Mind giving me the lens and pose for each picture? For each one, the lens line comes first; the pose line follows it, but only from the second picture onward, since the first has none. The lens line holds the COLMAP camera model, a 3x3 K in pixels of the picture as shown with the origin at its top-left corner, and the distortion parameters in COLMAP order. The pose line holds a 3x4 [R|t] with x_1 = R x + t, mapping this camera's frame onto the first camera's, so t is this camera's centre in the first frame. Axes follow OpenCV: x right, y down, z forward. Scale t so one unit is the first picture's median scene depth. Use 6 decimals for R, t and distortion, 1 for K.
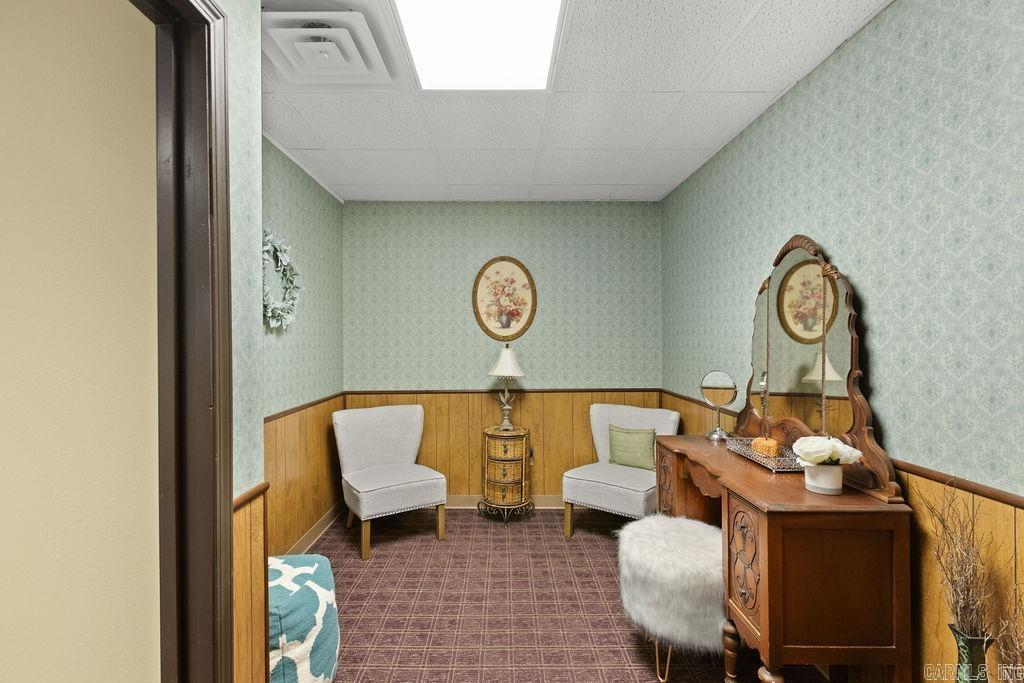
lens RADIAL K [[465.3, 0, 509.8], [0, 465.3, 338.7], [0, 0, 1]] dist [-0.003693, 0.000540]
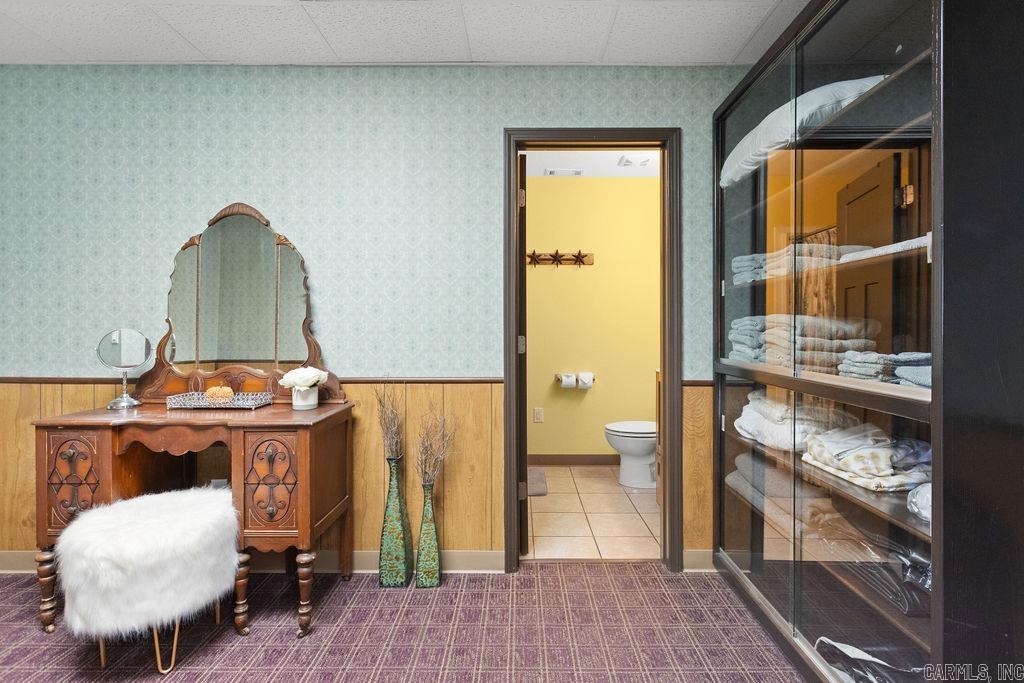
lens RADIAL K [[465.3, 0, 512.5], [0, 465.3, 337.2], [0, 0, 1]] dist [-0.003693, 0.000540]
pose [[0.009741, -0.015035, 0.999840, -0.589735], [-0.004454, 0.999876, 0.015078, 0.096532], [-0.999943, -0.004600, 0.009672, 0.375852]]
